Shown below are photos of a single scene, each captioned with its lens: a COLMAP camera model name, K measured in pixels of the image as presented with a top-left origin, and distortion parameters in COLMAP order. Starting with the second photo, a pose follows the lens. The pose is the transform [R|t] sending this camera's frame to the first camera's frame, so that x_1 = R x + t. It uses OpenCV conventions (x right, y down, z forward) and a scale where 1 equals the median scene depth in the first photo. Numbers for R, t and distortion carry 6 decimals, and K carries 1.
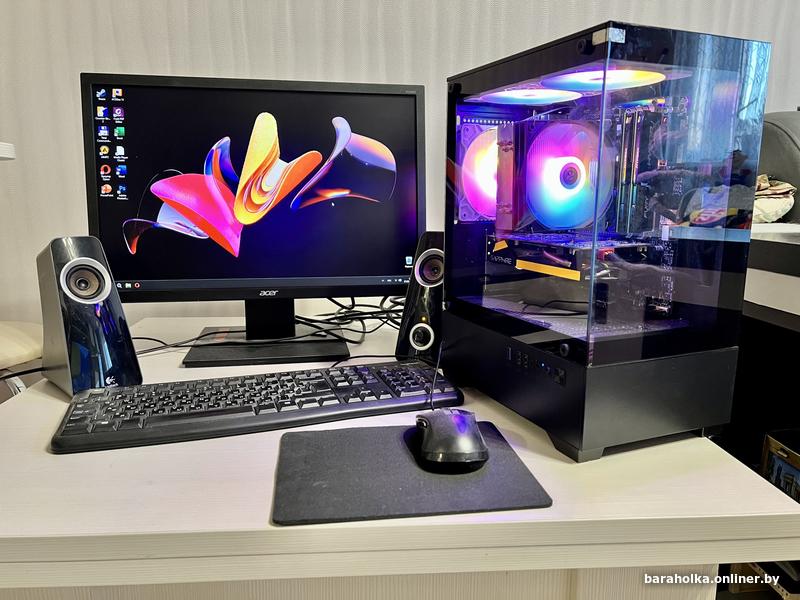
lens RADIAL K [[602.1, 0, 400.0], [0, 602.1, 300.0], [0, 0, 1]] dist [0.083018, -0.093041]
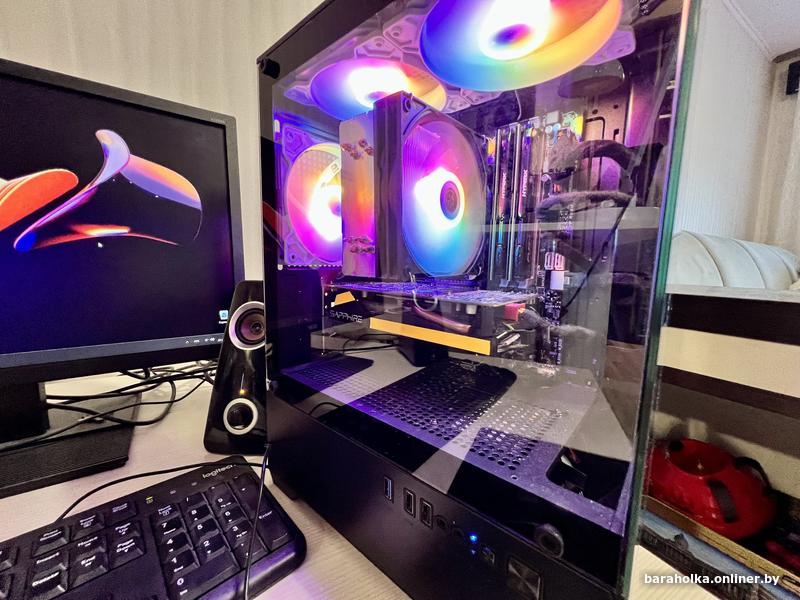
lens RADIAL K [[317.7, 0, 400.0], [0, 317.7, 300.0], [0, 0, 1]] dist [0.000956, -0.000023]
pose [[0.901118, -0.037712, 0.431930, 0.048608], [0.059126, 0.997592, -0.036253, -0.058951], [-0.429523, 0.058206, 0.901178, 0.518999]]
